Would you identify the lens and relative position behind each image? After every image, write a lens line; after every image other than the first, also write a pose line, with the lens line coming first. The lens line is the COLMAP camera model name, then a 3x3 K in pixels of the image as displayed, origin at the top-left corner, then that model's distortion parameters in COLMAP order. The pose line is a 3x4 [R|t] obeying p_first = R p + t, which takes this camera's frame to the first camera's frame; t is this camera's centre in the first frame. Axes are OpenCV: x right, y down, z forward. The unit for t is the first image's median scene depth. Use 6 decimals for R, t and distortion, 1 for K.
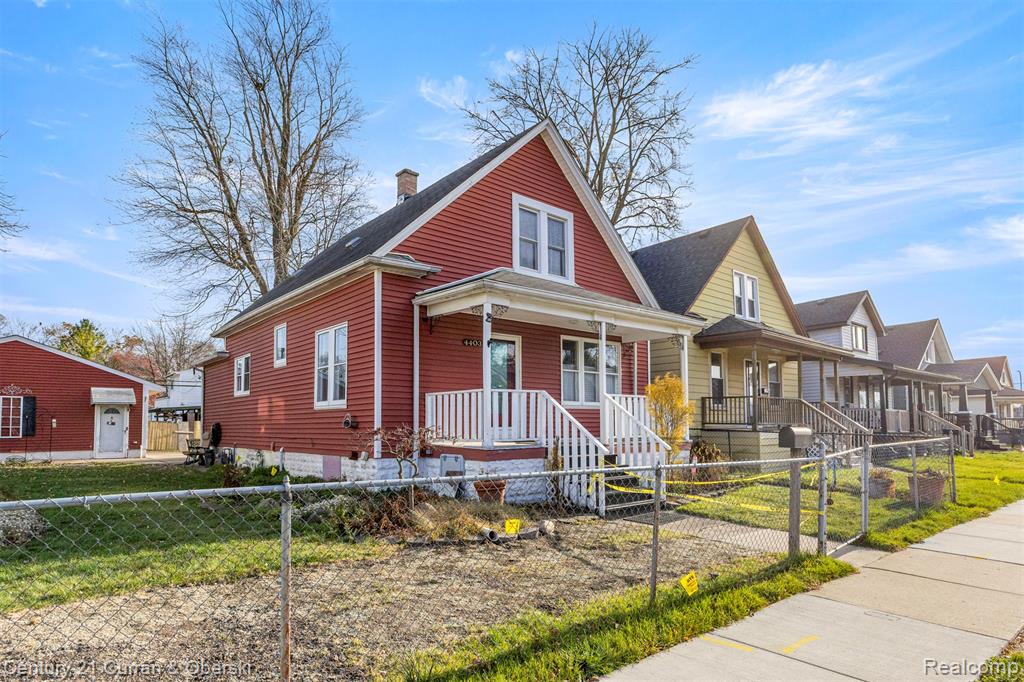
lens RADIAL K [[566.9, 0, 494.5], [0, 566.9, 432.2], [0, 0, 1]] dist [-0.020726, 0.001446]
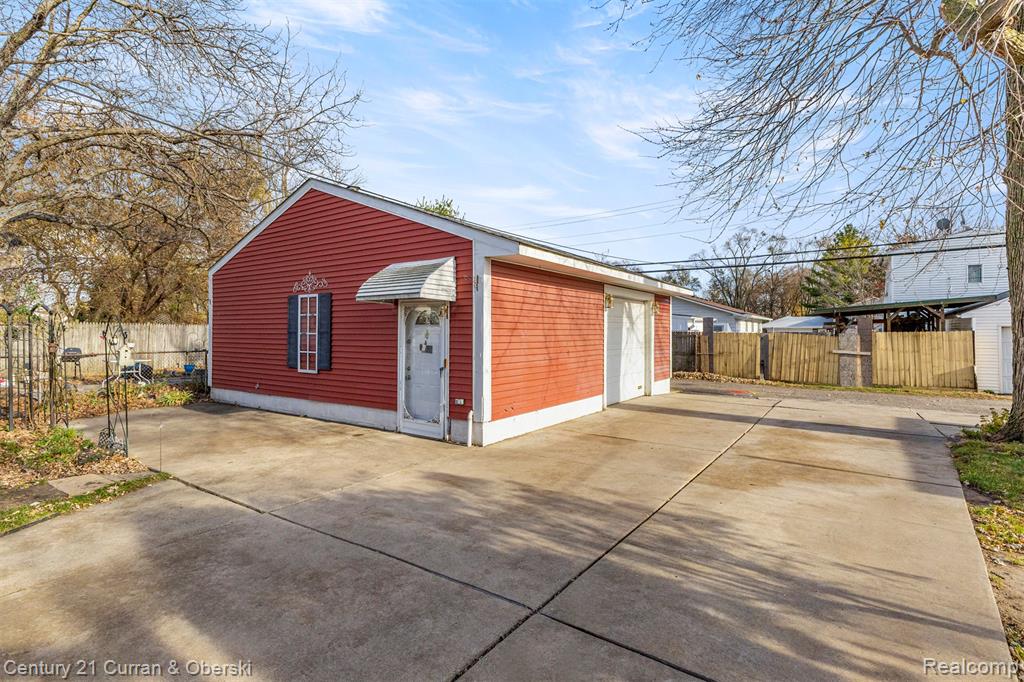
lens RADIAL K [[502.6, 0, 510.8], [0, 502.6, 333.5], [0, 0, 1]] dist [-0.014410, 0.000587]
pose [[0.284665, 0.007808, -0.958595, -0.548499], [-0.014495, 0.999888, 0.003840, -0.049275], [0.958517, 0.012802, 0.284746, 1.640213]]
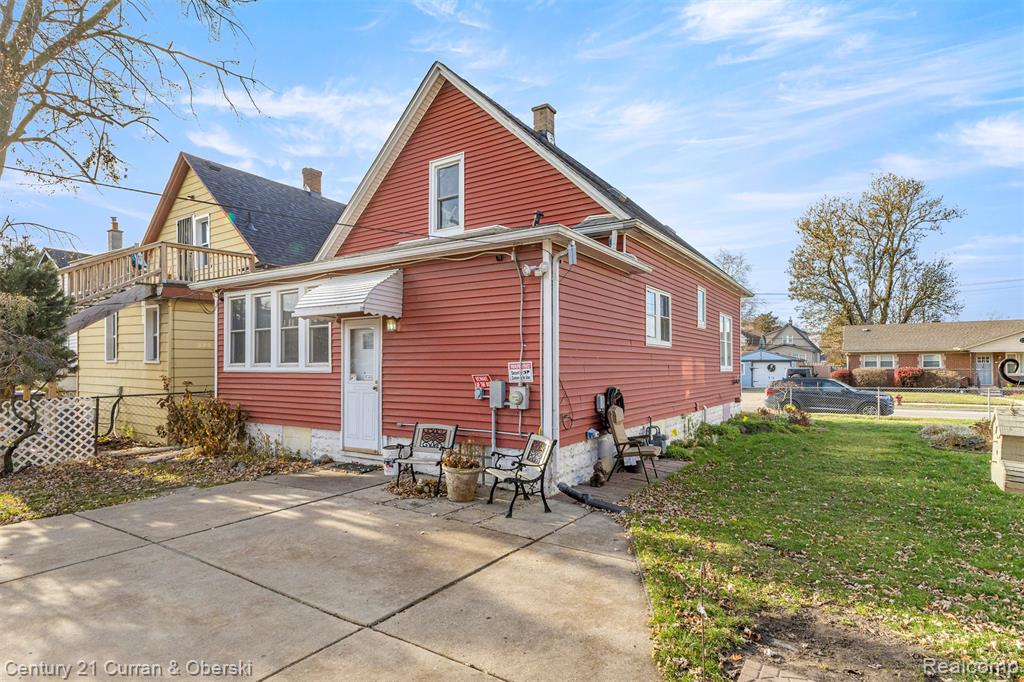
lens RADIAL K [[531.7, 0, 508.5], [0, 531.7, 363.7], [0, 0, 1]] dist [0.001285, -0.001593]
pose [[-0.287837, 0.013180, 0.957589, -1.179953], [0.011888, 0.999877, -0.010188, -0.044052], [-0.957605, 0.008451, -0.287959, 1.585857]]
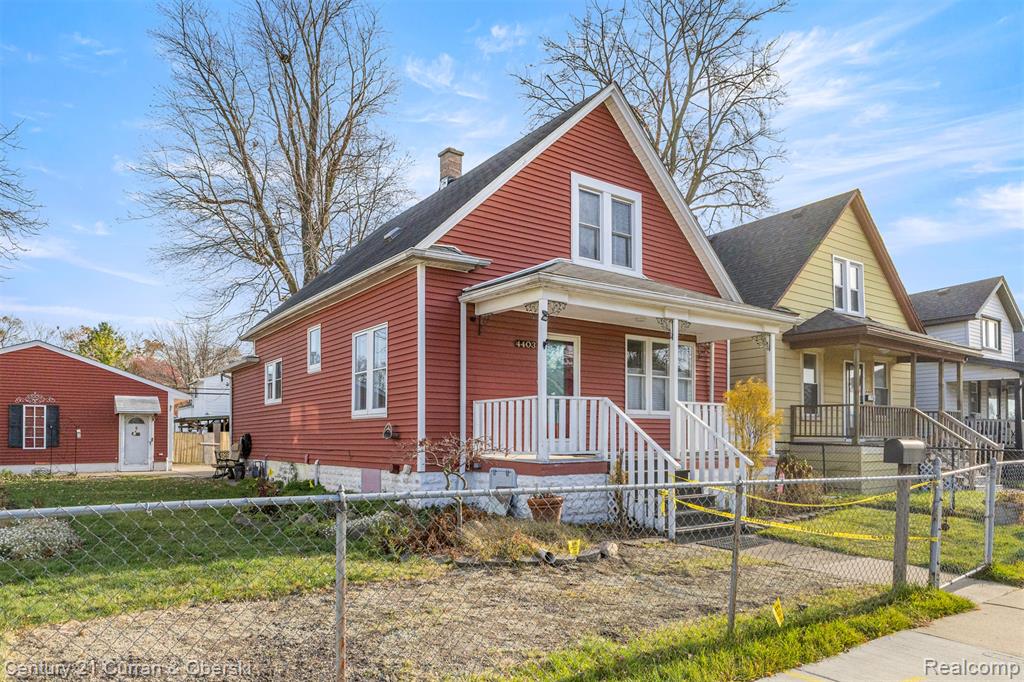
lens RADIAL K [[640.1, 0, 486.0], [0, 640.1, 464.3], [0, 0, 1]] dist [-0.006626, -0.002589]
pose [[0.995681, 0.008064, -0.092485, -0.004743], [-0.005429, 0.999573, 0.028705, 0.002045], [0.092677, -0.028079, 0.995300, -0.012040]]
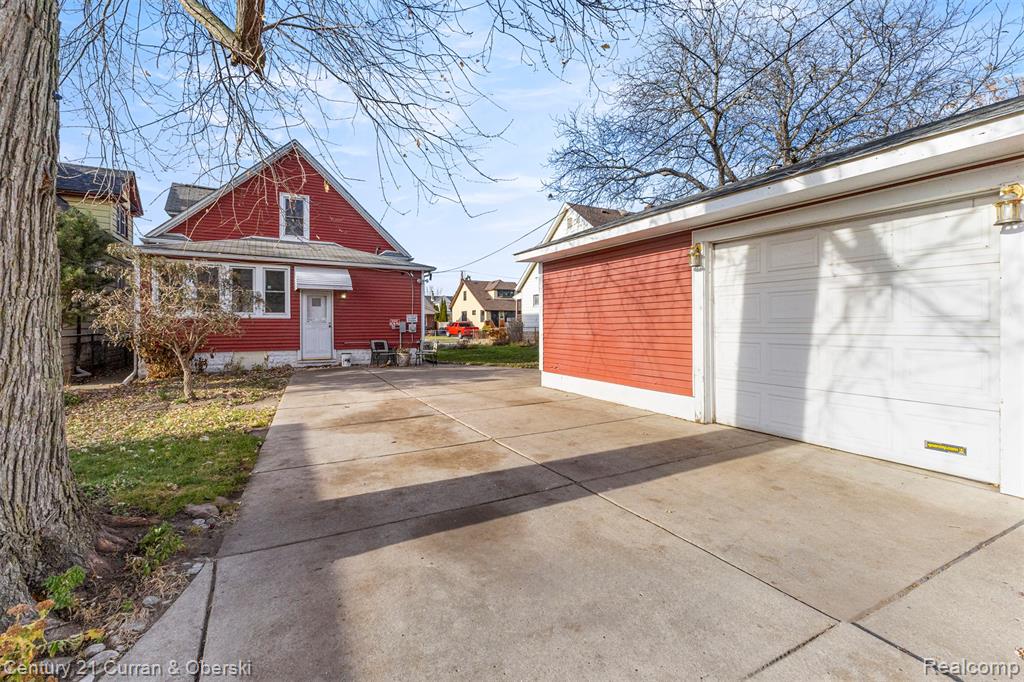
lens RADIAL K [[455.2, 0, 506.7], [0, 455.2, 317.8], [0, 0, 1]] dist [0.001452, -0.000073]
pose [[-0.978060, 0.008817, 0.208135, -1.169269], [0.007912, 0.999955, -0.005179, -0.034838], [-0.208171, -0.003418, -0.978086, 2.503967]]
